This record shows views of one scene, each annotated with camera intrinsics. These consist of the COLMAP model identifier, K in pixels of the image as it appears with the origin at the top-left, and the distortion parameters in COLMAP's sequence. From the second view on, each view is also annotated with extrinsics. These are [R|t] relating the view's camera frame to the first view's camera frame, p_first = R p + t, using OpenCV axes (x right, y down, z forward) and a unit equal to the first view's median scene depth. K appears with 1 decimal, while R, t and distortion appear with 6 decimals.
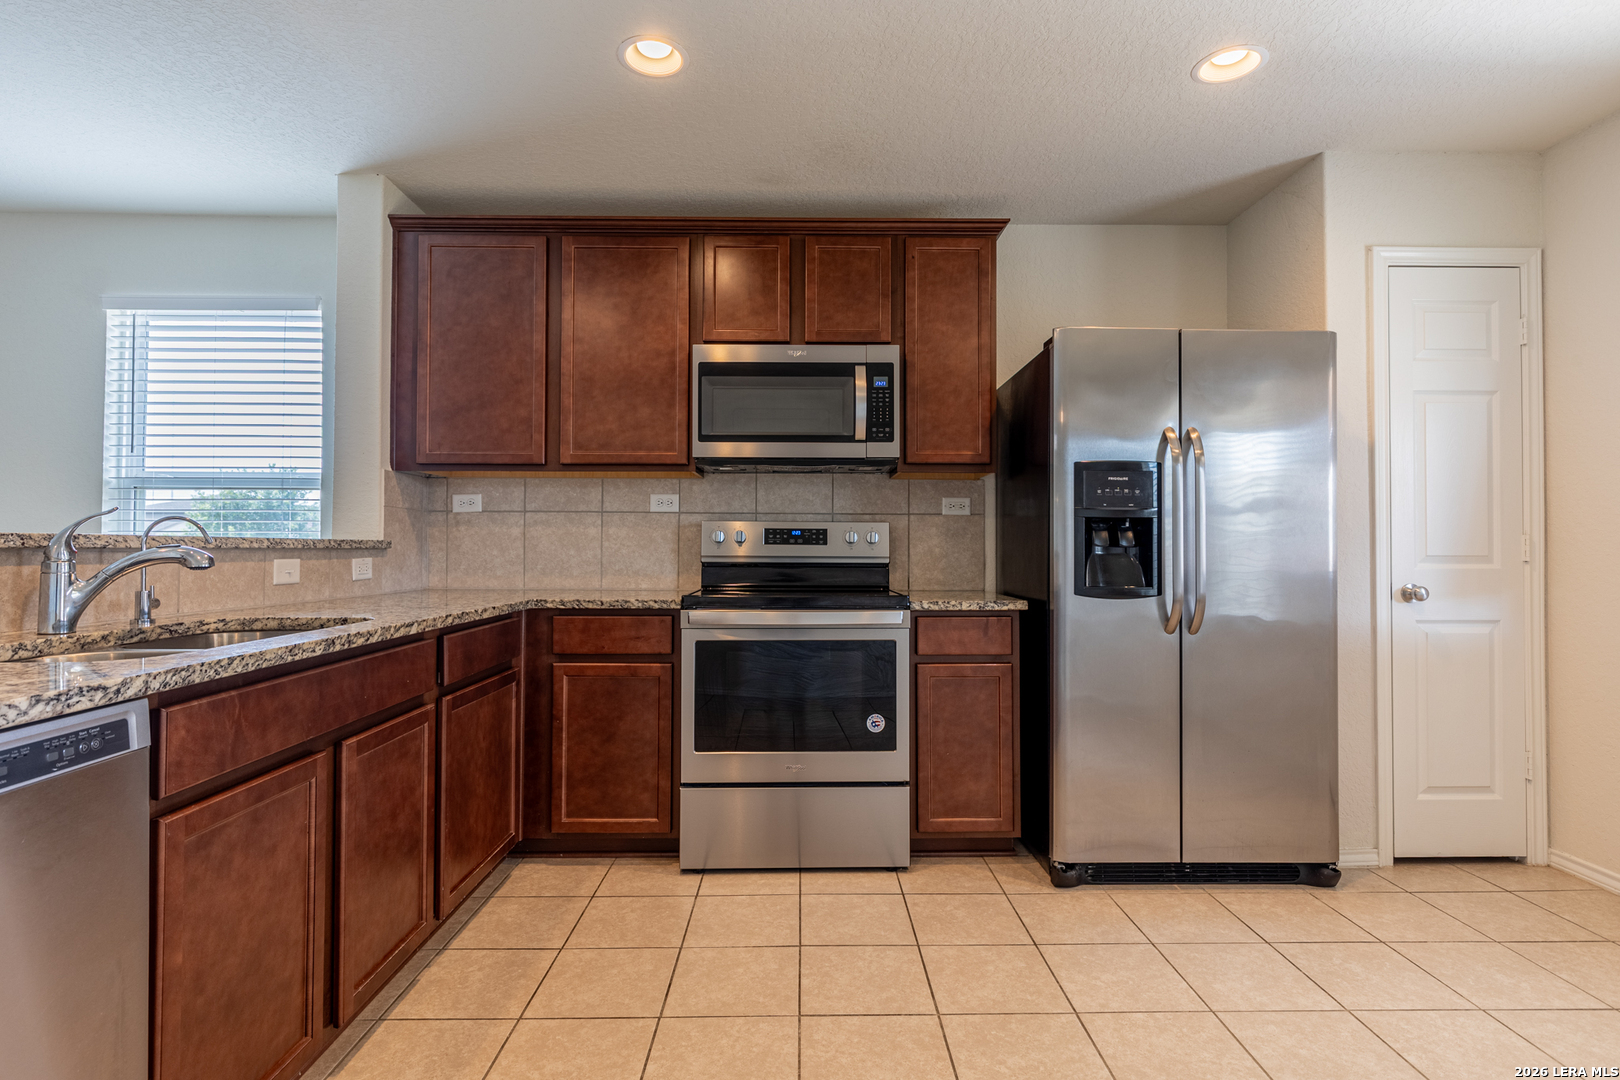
lens RADIAL K [[799.9, 0, 813.6], [0, 799.9, 536.5], [0, 0, 1]] dist [-0.000283, 0.000452]
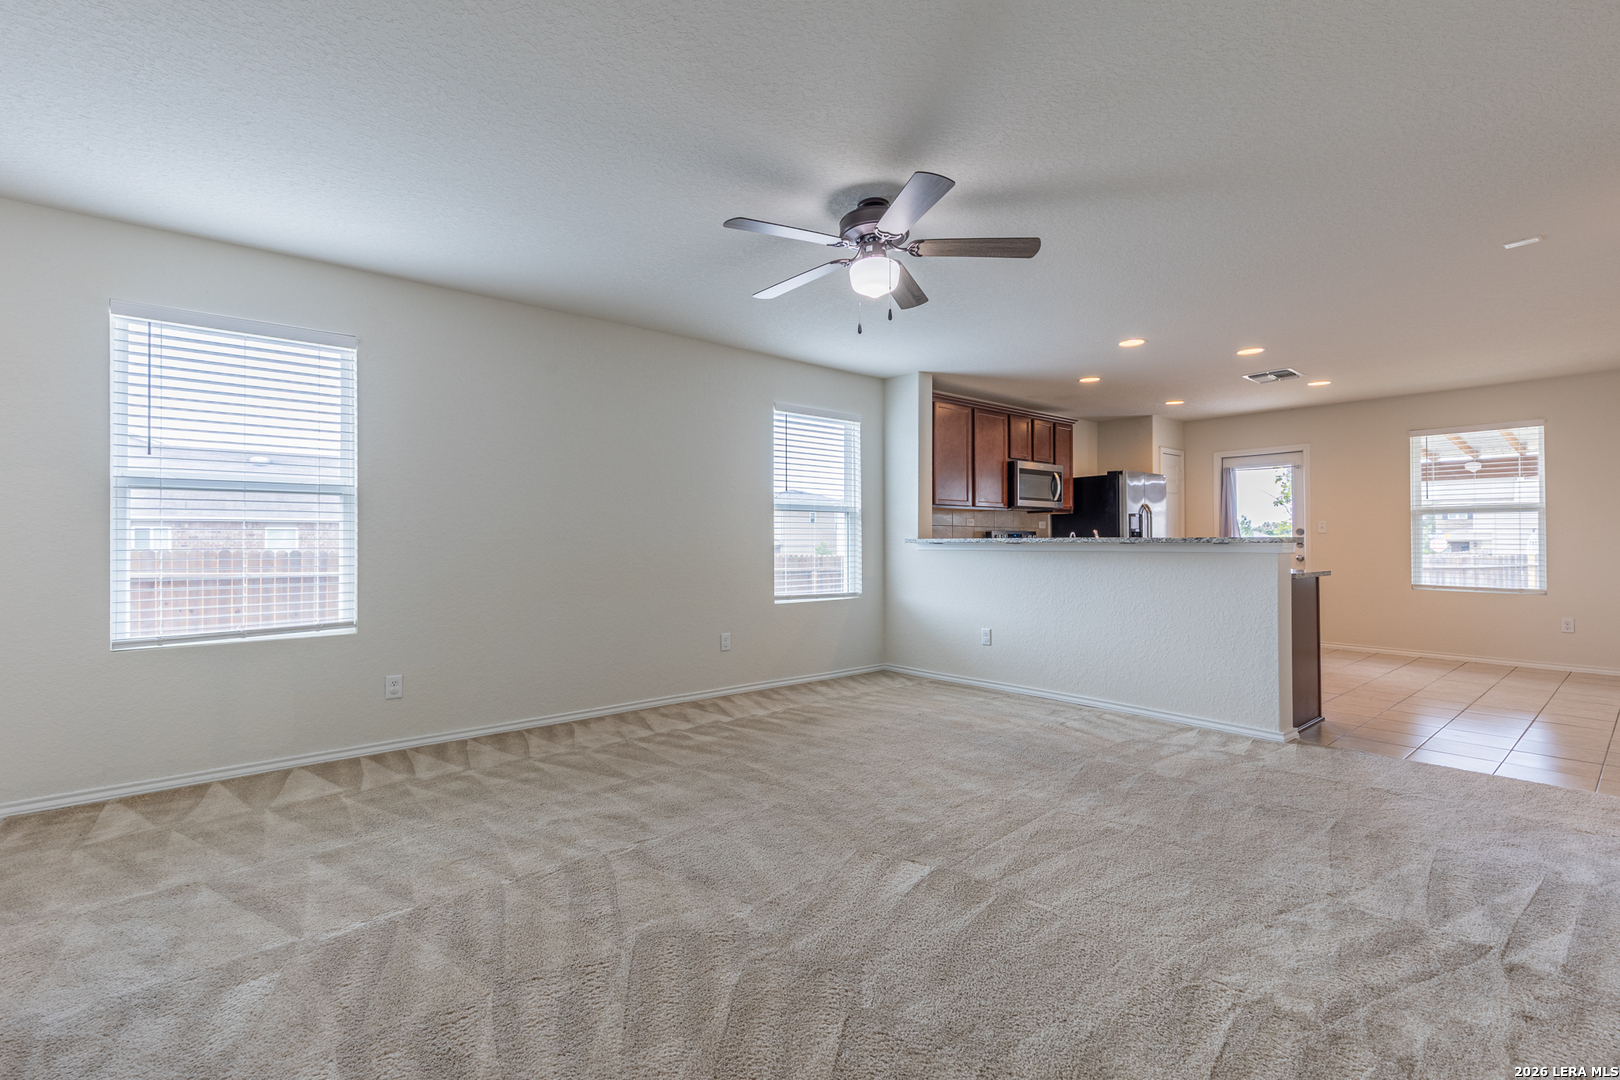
lens RADIAL K [[726.1, 0, 814.1], [0, 726.1, 536.3], [0, 0, 1]] dist [0.006740, -0.000681]
pose [[0.773917, -0.000693, 0.633287, -2.241150], [-0.005142, 0.999960, 0.007379, -0.017368], [-0.633266, -0.008967, 0.773882, -0.385393]]
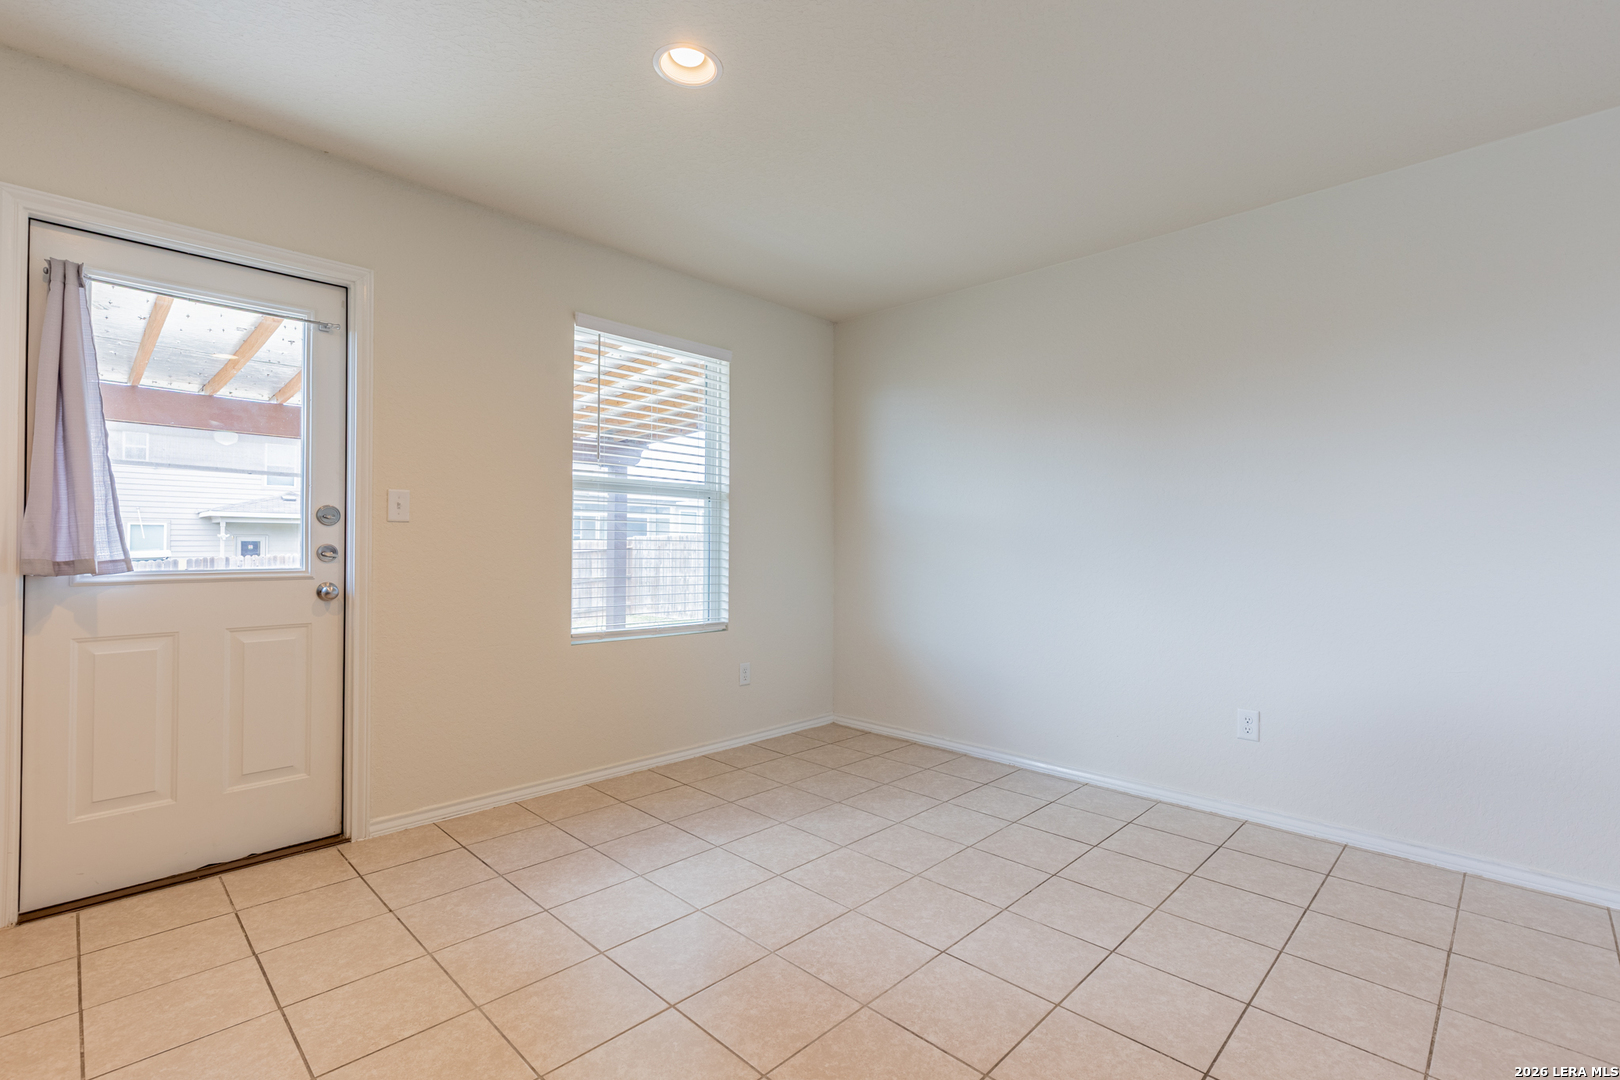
lens RADIAL K [[726.1, 0, 814.1], [0, 726.1, 536.3], [0, 0, 1]] dist [0.006740, -0.000681]
pose [[-0.705309, 0.000508, 0.708899, -0.184199], [-0.017735, 0.999674, -0.018361, 0.009017], [-0.708678, -0.025523, -0.705071, 0.808862]]
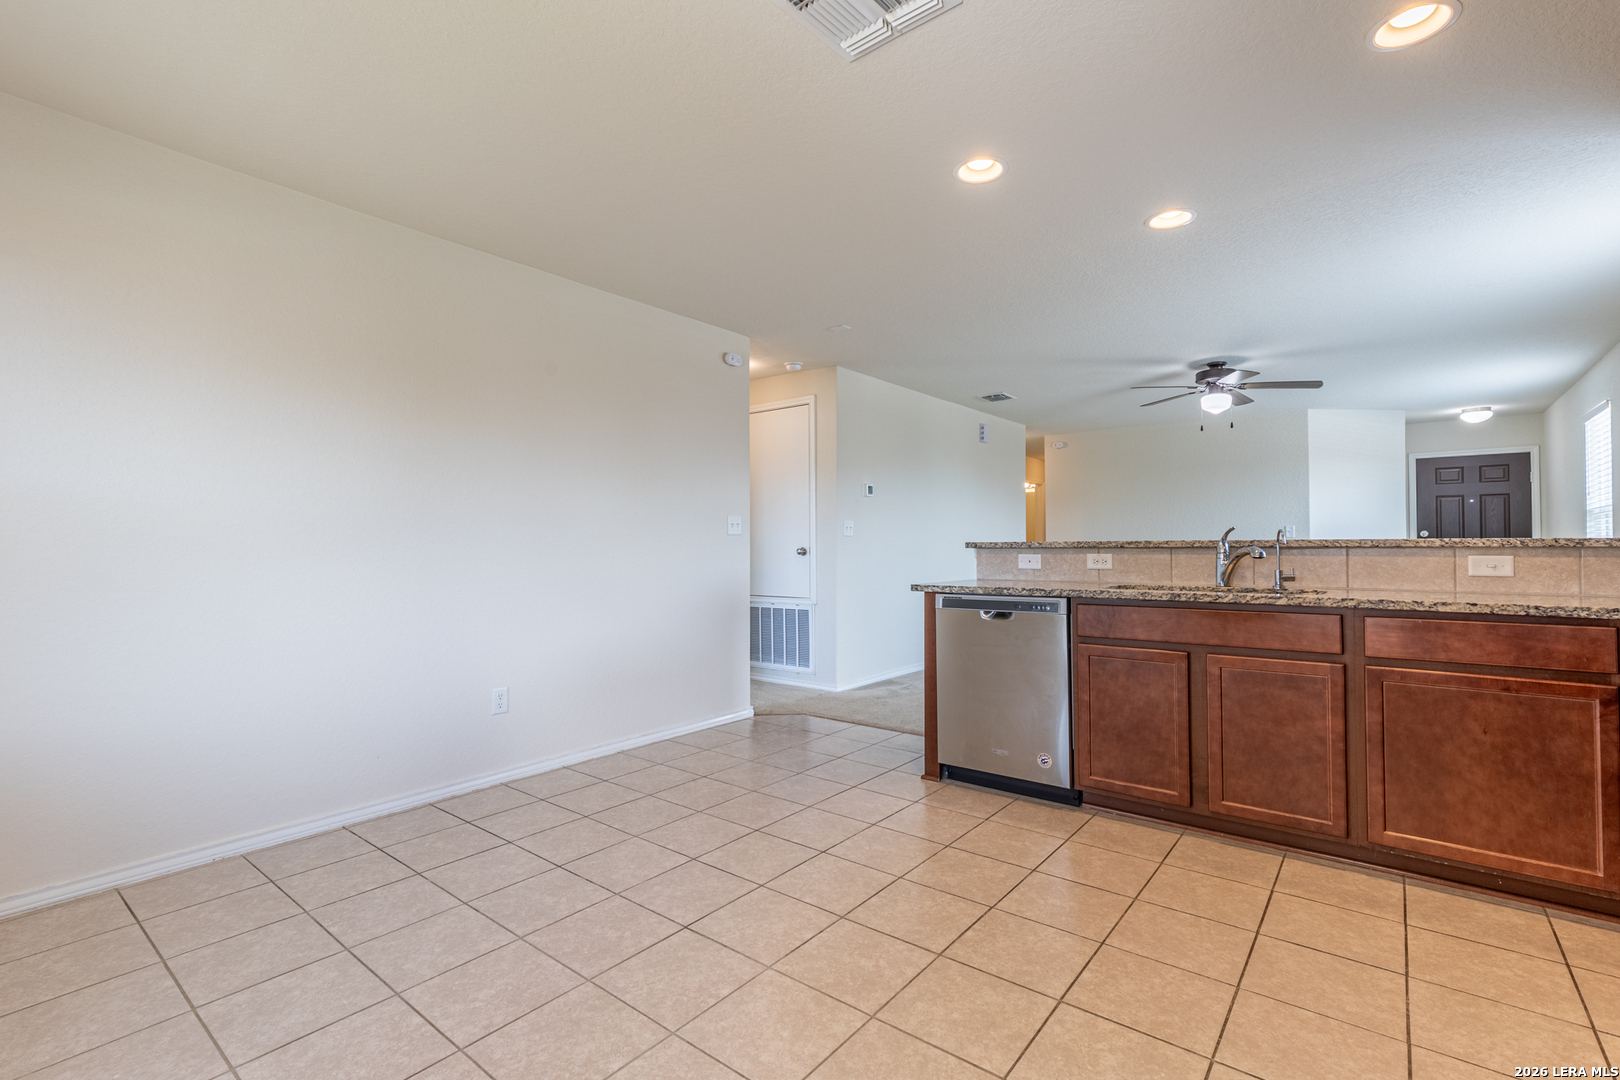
lens RADIAL K [[726.1, 0, 814.1], [0, 726.1, 536.3], [0, 0, 1]] dist [0.006740, -0.000681]
pose [[-0.636790, -0.013231, -0.770924, 0.736106], [0.011623, 0.999574, -0.026756, 0.014141], [0.770950, -0.025998, -0.636365, 0.804497]]
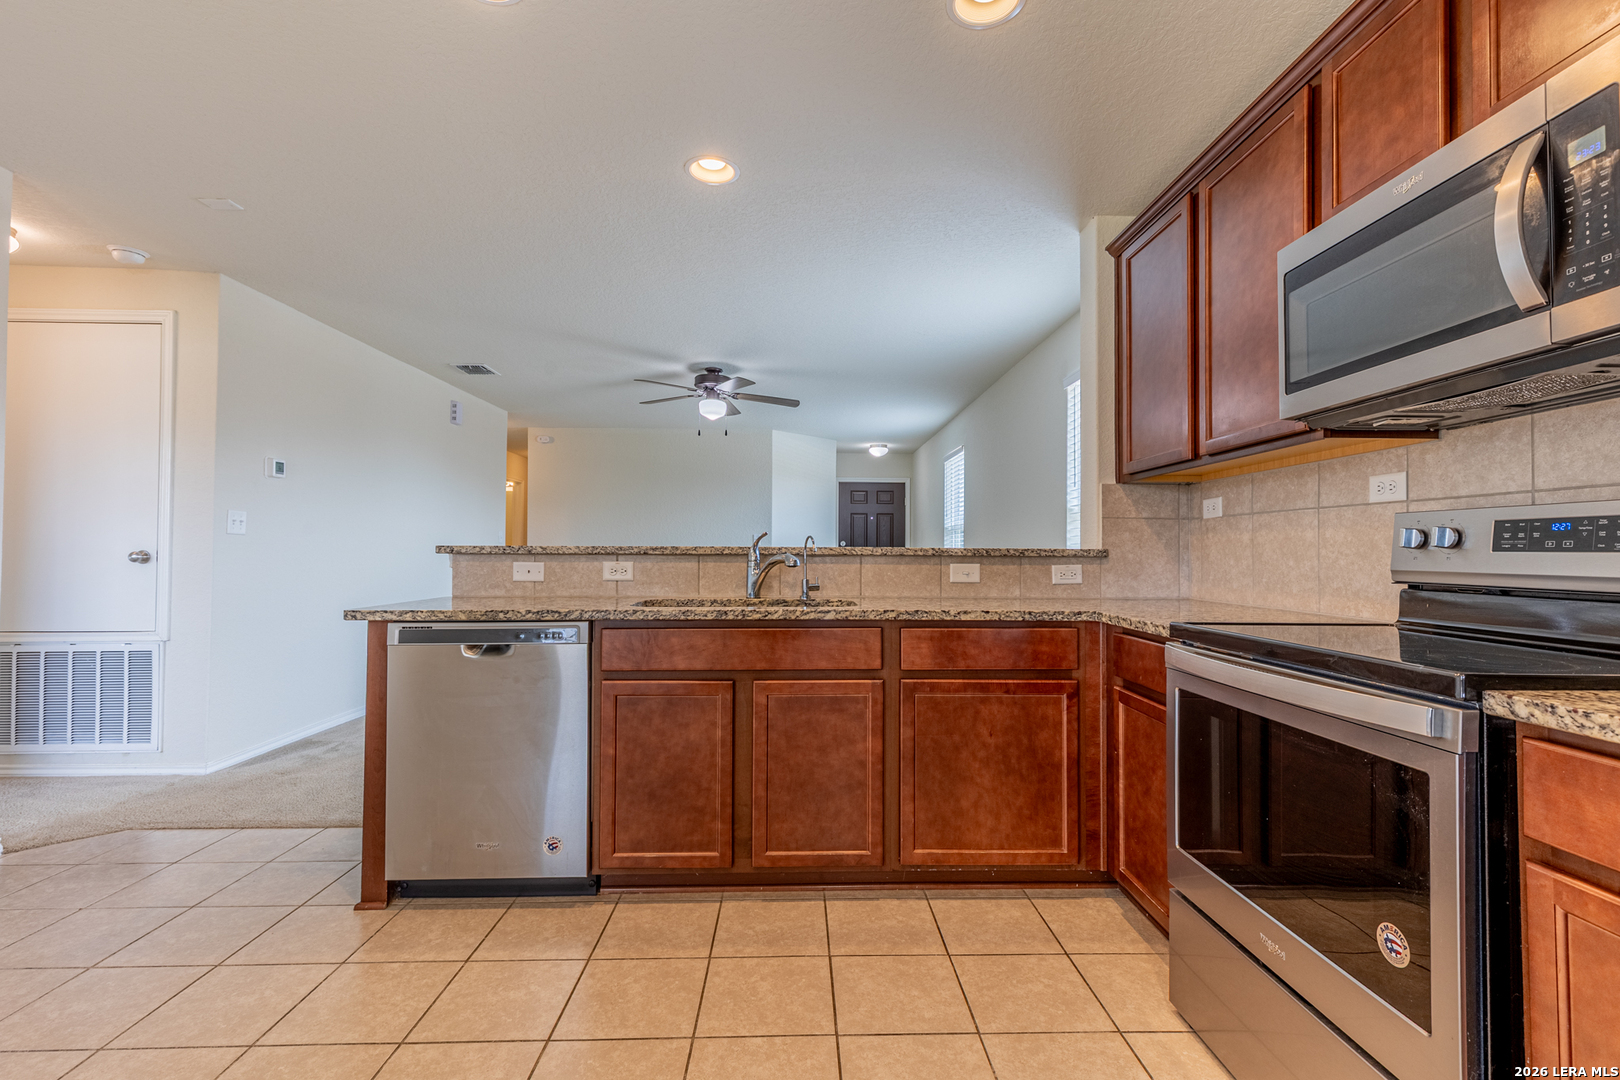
lens RADIAL K [[726.1, 0, 814.1], [0, 726.1, 536.3], [0, 0, 1]] dist [0.006740, -0.000681]
pose [[0.009499, -0.025802, -0.999622, 0.478542], [0.009247, 0.999627, -0.025715, 0.009514], [0.999912, -0.008999, 0.009734, 0.649176]]
